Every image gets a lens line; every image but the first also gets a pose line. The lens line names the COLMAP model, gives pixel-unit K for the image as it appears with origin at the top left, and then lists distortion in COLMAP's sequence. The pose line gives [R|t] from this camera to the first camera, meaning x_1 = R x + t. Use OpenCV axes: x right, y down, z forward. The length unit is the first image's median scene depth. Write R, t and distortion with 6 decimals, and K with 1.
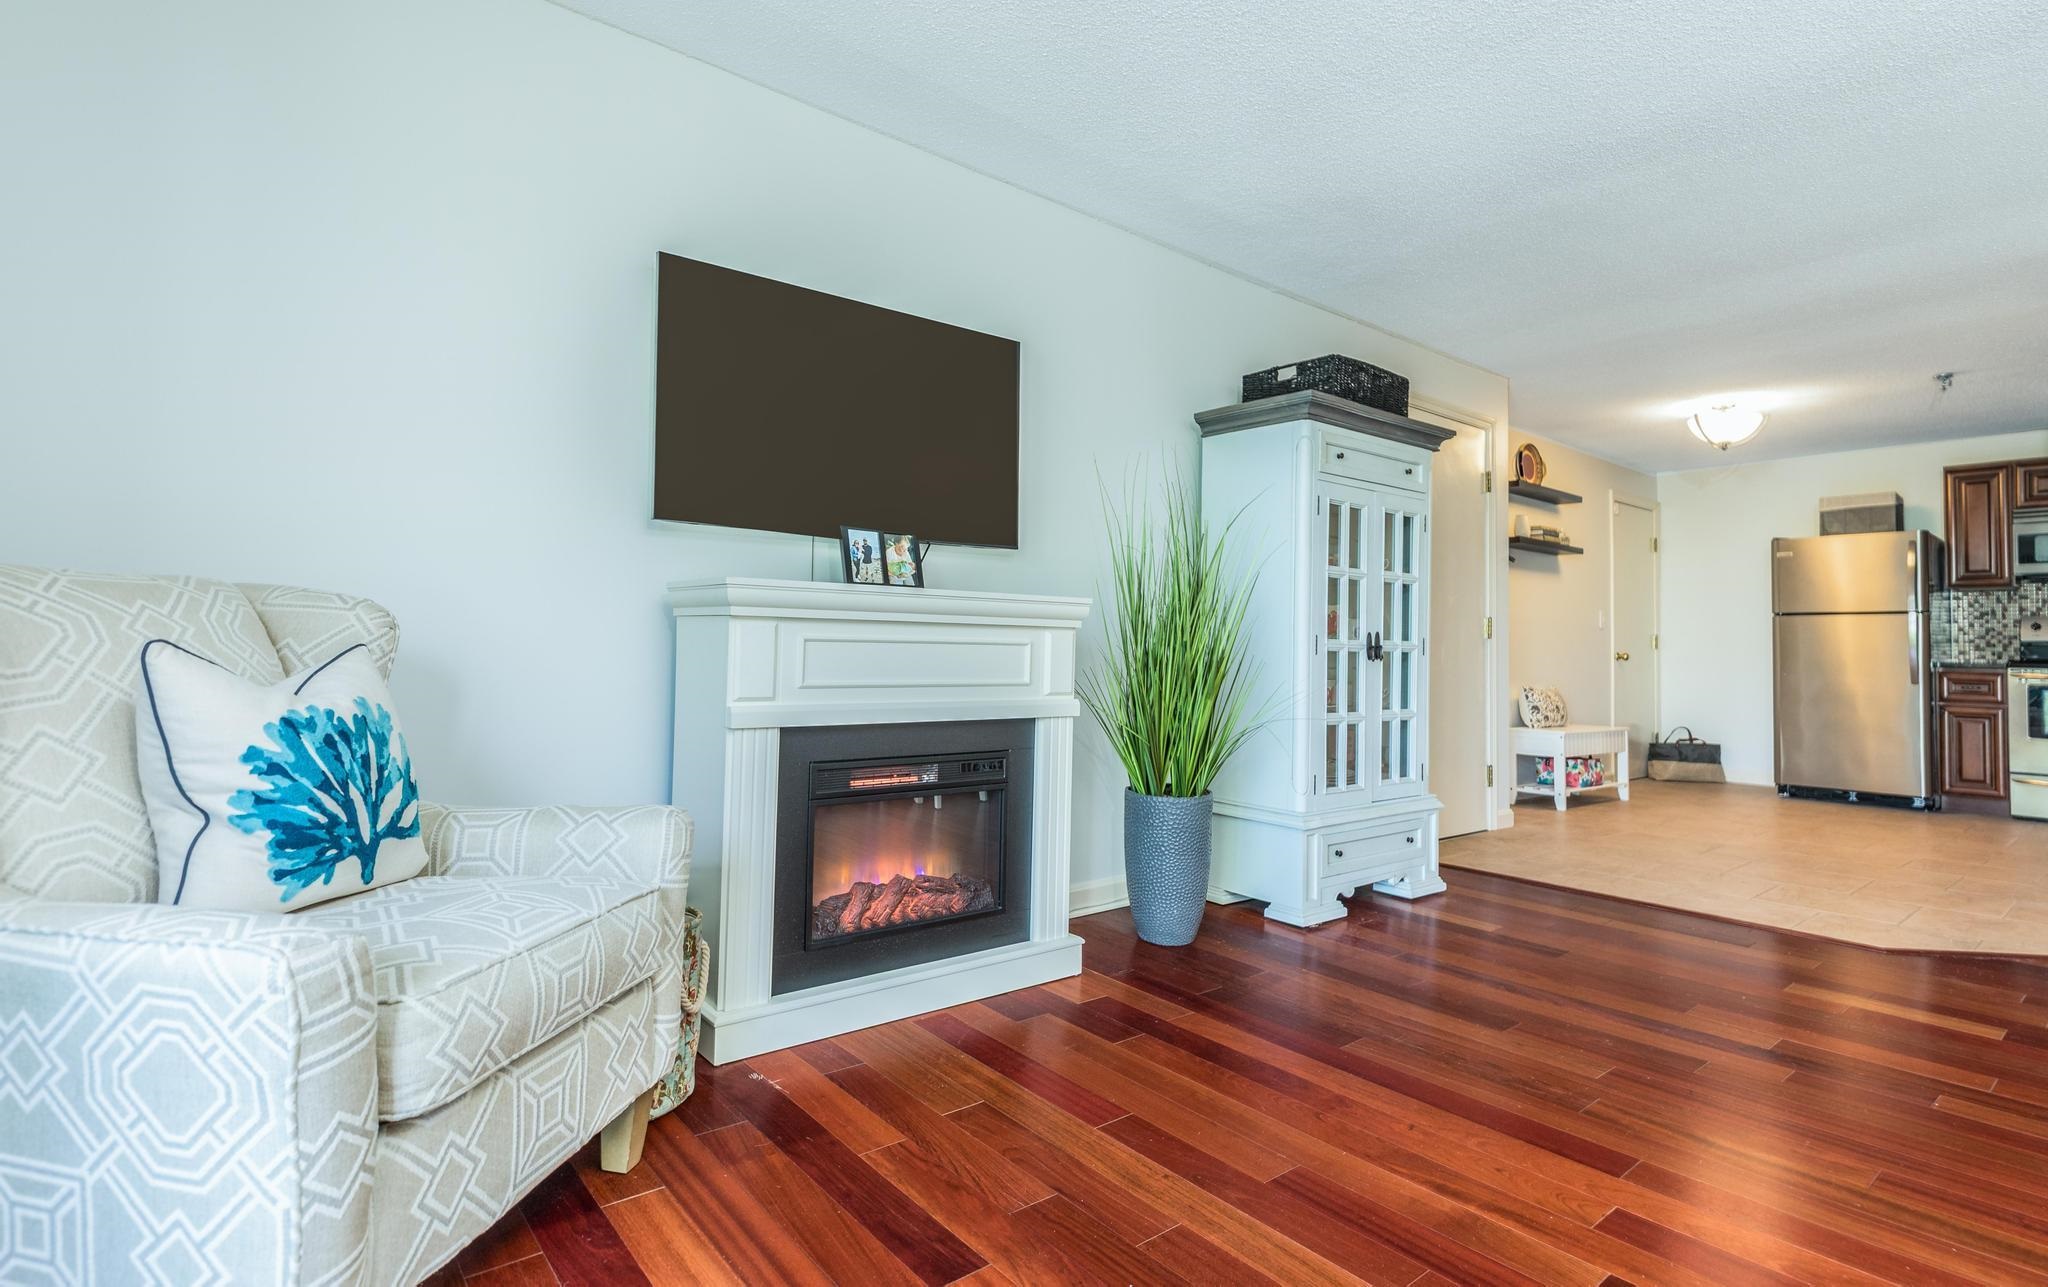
lens RADIAL K [[989.1, 0, 1027.2], [0, 989.1, 606.3], [0, 0, 1]] dist [0.002242, 0.000233]
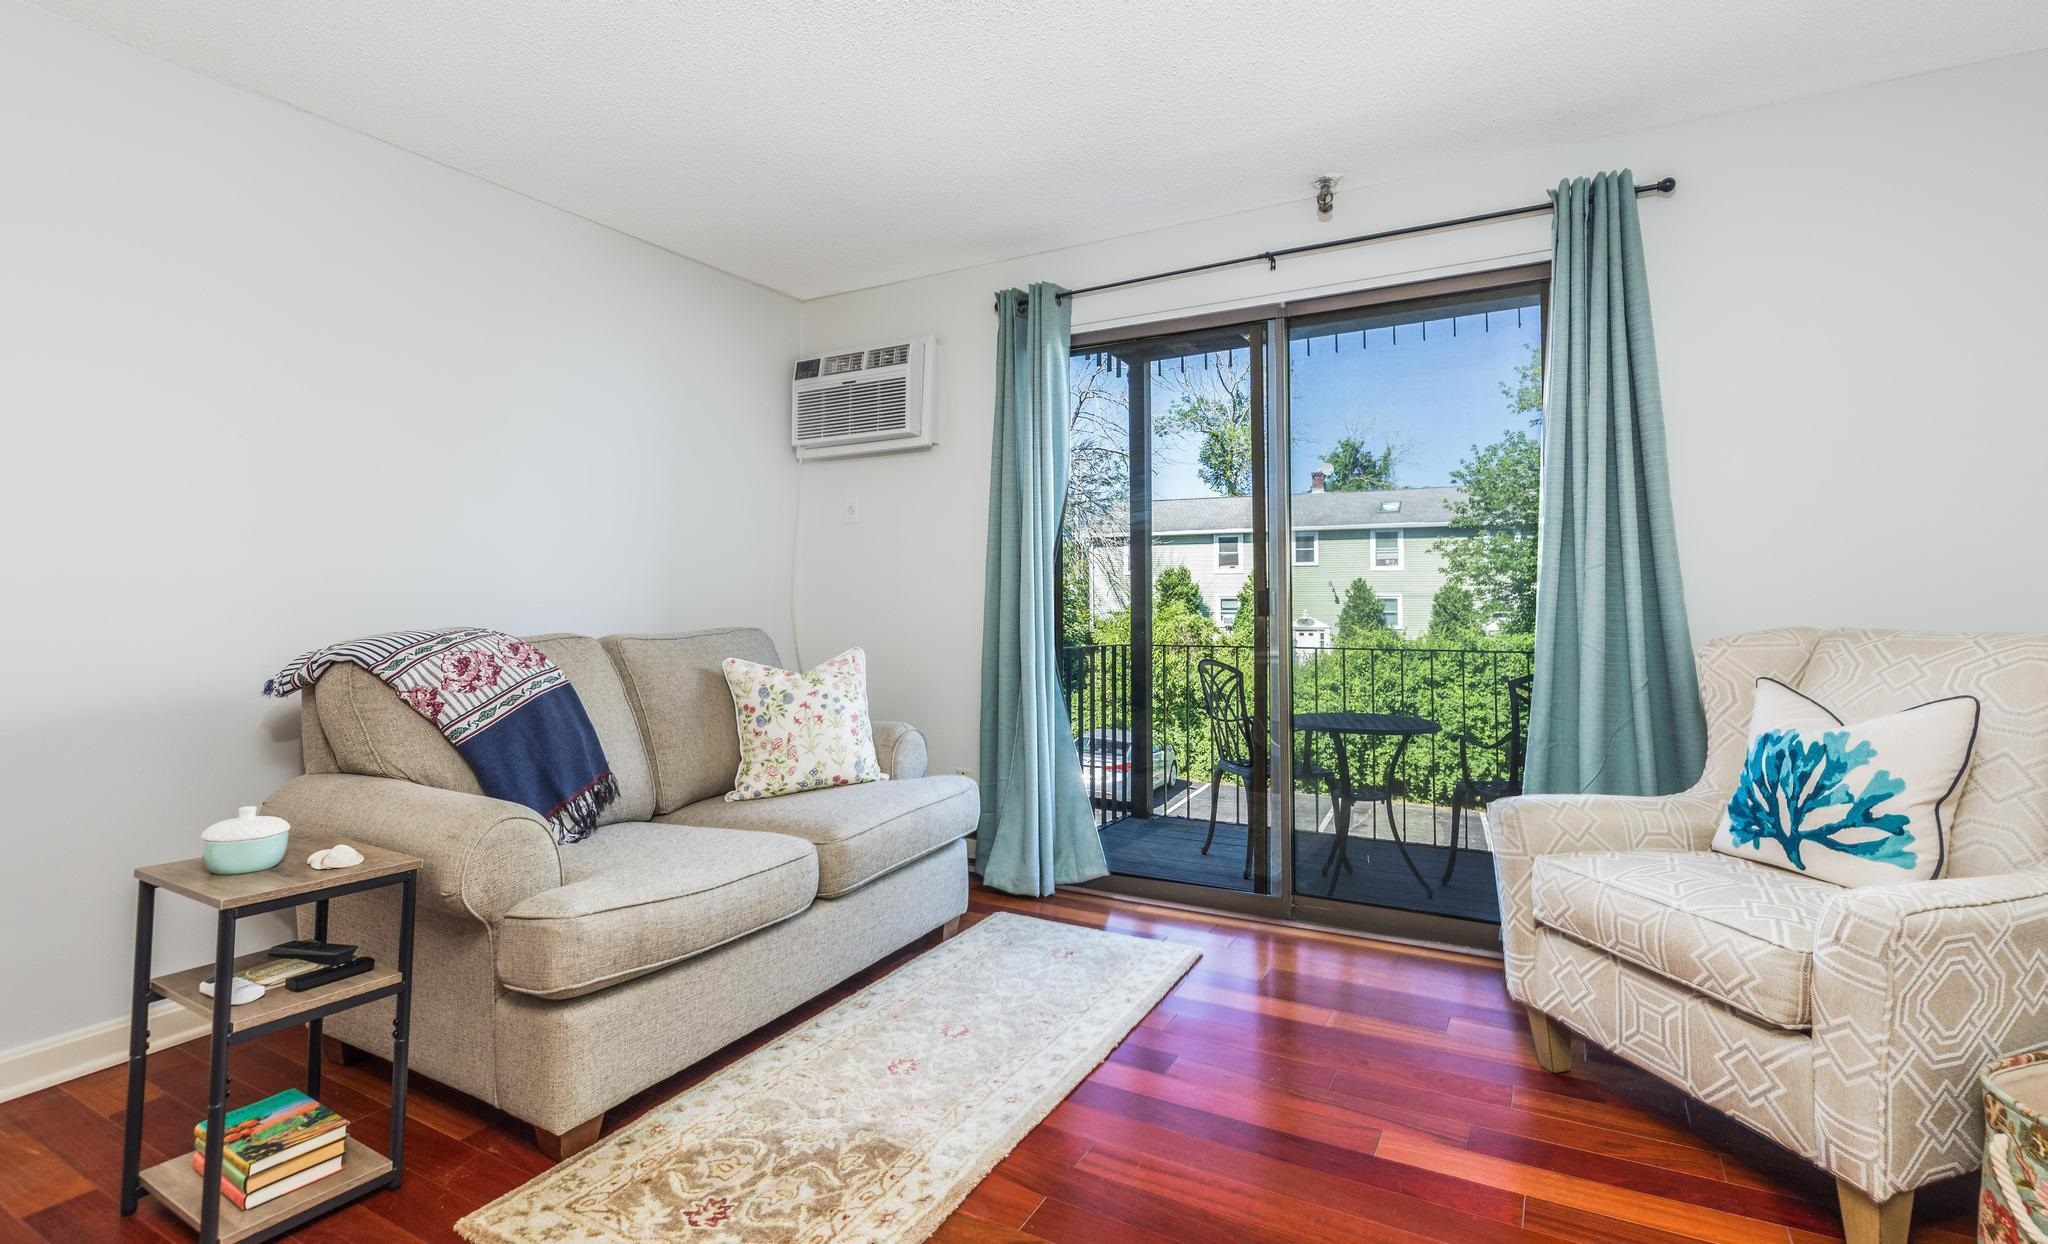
lens RADIAL K [[985.9, 0, 1013.8], [0, 985.9, 555.0], [0, 0, 1]] dist [0.002026, 0.000039]
pose [[-0.925037, -0.039137, -0.377855, 0.699825], [-0.005894, 0.996038, -0.088738, -0.012570], [0.379831, -0.079859, -0.921603, 1.575348]]
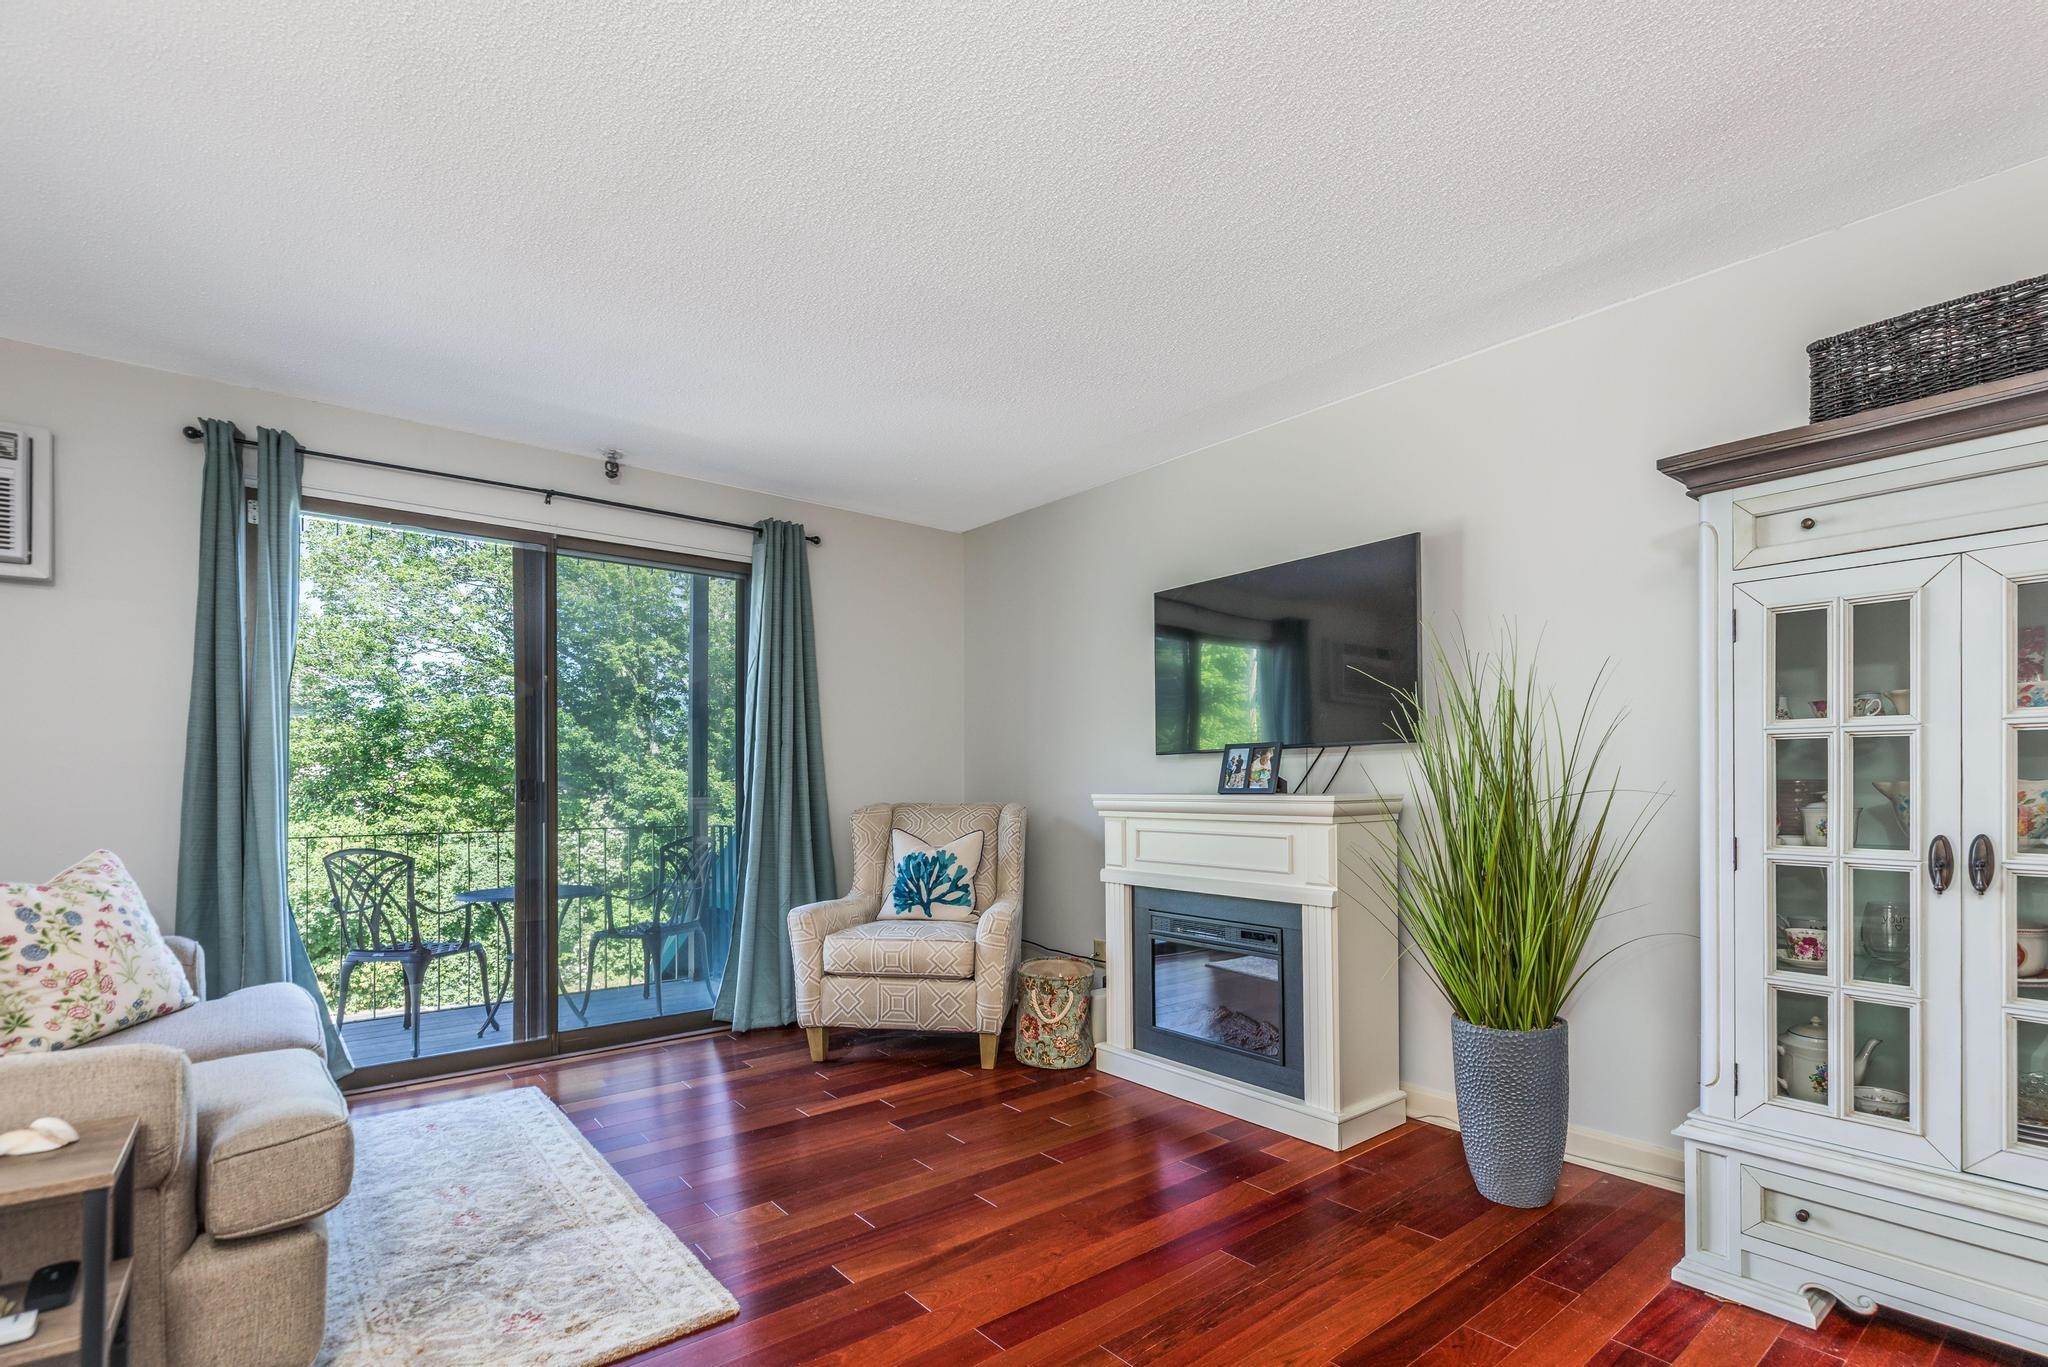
lens RADIAL K [[942.7, 0, 1028.6], [0, 942.7, 792.4], [0, 0, 1]] dist [-0.000144, -0.000066]
pose [[0.013497, -0.017109, -0.999763, 1.679763], [0.037884, 0.999144, -0.016587, -0.011321], [0.999191, -0.037651, 0.014133, 1.066391]]
